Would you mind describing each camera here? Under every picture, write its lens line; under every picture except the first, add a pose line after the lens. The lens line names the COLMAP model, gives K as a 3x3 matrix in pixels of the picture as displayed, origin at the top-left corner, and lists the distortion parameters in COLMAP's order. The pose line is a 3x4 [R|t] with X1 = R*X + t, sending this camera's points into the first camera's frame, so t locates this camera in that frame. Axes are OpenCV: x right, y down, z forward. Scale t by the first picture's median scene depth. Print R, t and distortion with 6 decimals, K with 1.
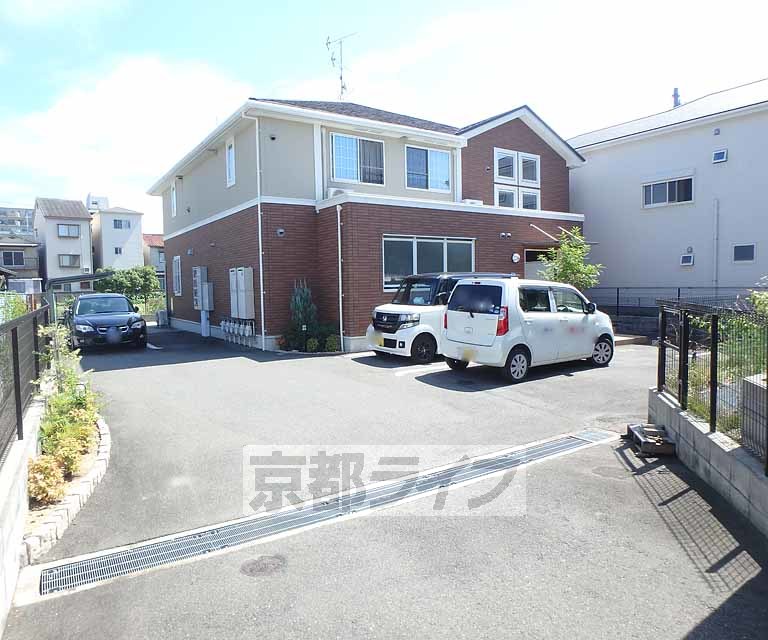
lens RADIAL K [[525.7, 0, 383.1], [0, 525.7, 316.2], [0, 0, 1]] dist [-0.027665, 0.000529]
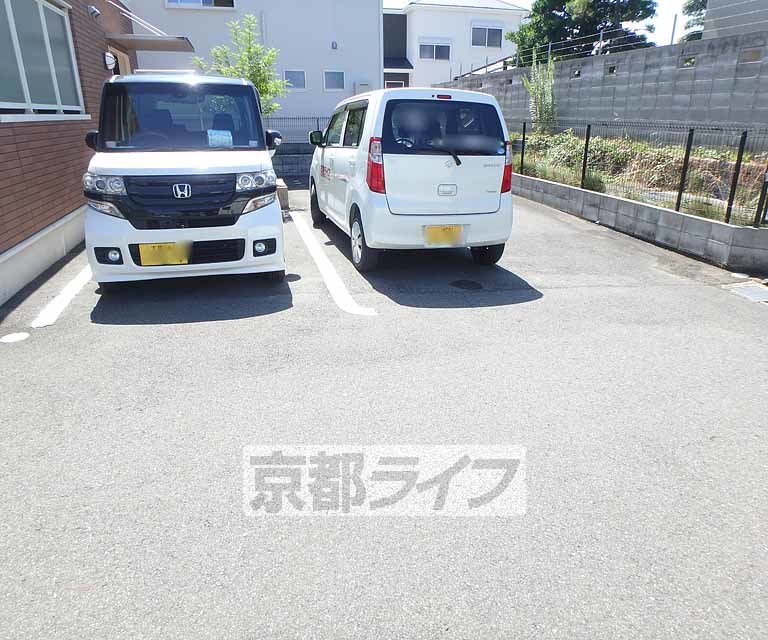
lens RADIAL K [[525.7, 0, 398.7], [0, 525.7, 306.3], [0, 0, 1]] dist [-0.027665, 0.000529]
pose [[0.306821, -0.309106, 0.900175, -0.238391], [0.051704, 0.949810, 0.308526, -0.018321], [-0.950362, -0.048119, 0.307404, 0.559394]]
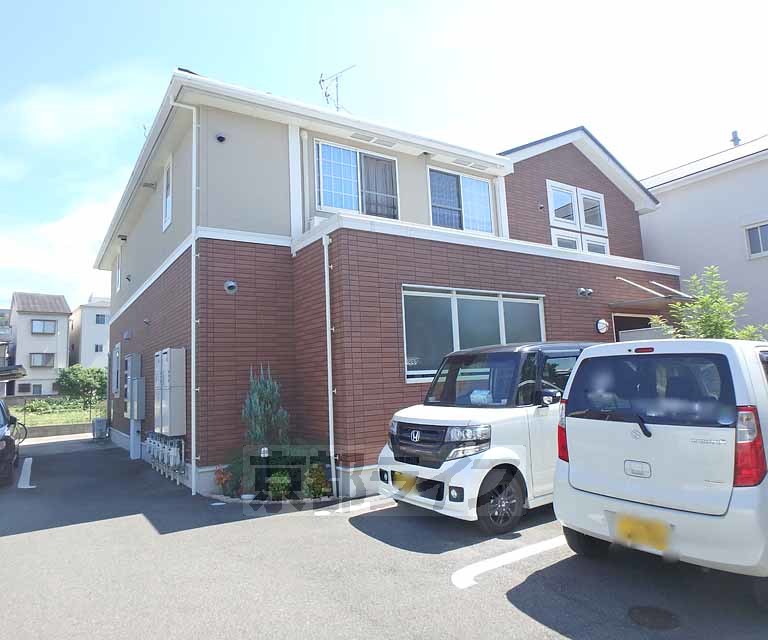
lens RADIAL K [[525.7, 0, 387.0], [0, 525.7, 312.8], [0, 0, 1]] dist [-0.027665, 0.000529]
pose [[0.999622, -0.027452, -0.001598, -0.015060], [0.026672, 0.982097, -0.186480, -0.013535], [0.006688, 0.186367, 0.982458, 0.374972]]
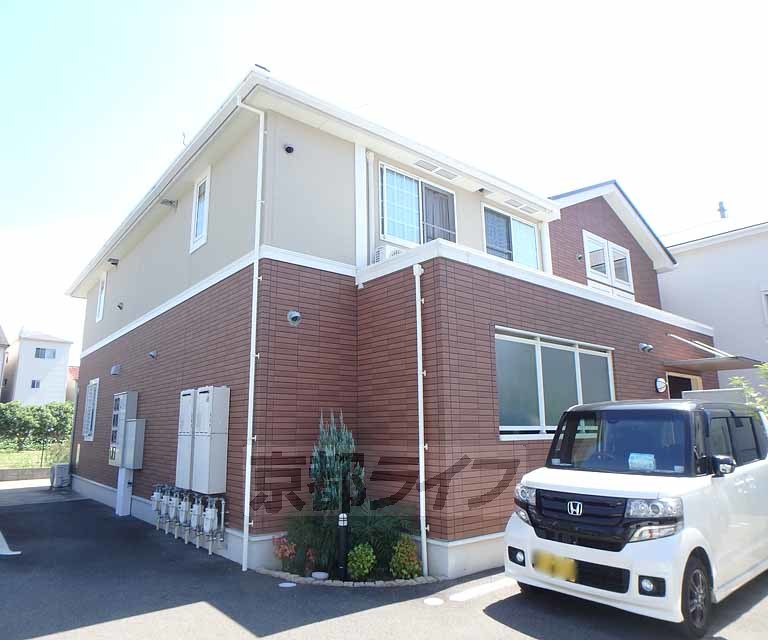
lens RADIAL K [[525.7, 0, 367.5], [0, 525.7, 322.1], [0, 0, 1]] dist [-0.027665, 0.000529]
pose [[0.996704, 0.029629, 0.075516, -0.144394], [-0.008697, 0.964574, -0.263668, -0.019892], [-0.080653, 0.262142, 0.961653, 0.450329]]
